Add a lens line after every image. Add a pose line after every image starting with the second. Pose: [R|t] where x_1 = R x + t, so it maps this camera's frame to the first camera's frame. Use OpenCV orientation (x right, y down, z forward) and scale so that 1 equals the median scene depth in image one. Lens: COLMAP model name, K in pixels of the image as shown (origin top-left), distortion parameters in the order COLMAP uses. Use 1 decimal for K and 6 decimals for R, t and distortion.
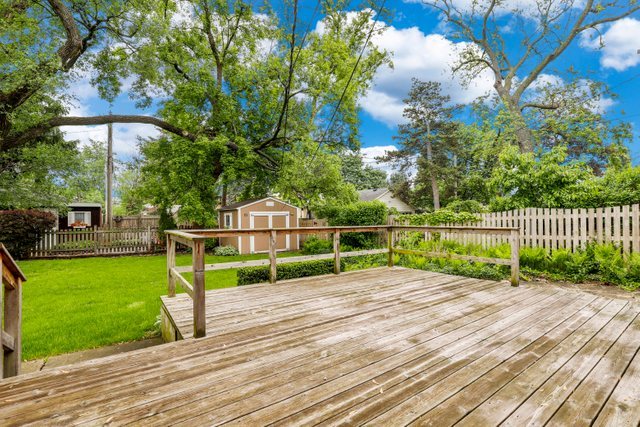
lens RADIAL K [[297.2, 0, 321.5], [0, 297.2, 214.7], [0, 0, 1]] dist [-0.020315, 0.000254]
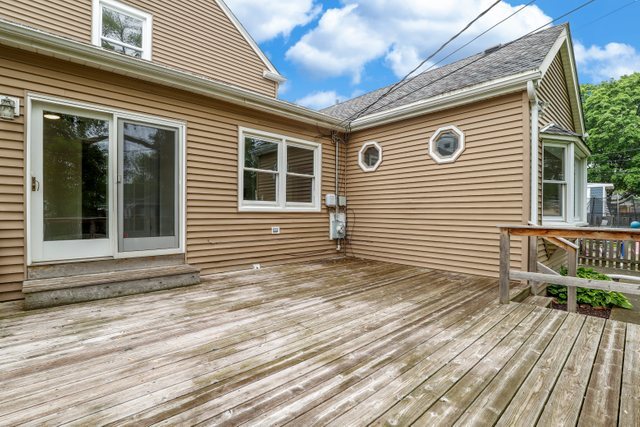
lens RADIAL K [[297.2, 0, 319.4], [0, 297.2, 214.3], [0, 0, 1]] dist [-0.020315, 0.000254]
pose [[-0.992571, 0.000823, -0.121665, 0.514500], [0.001132, 0.999996, -0.002471, 0.029660], [0.121662, -0.002591, -0.992568, 2.091644]]
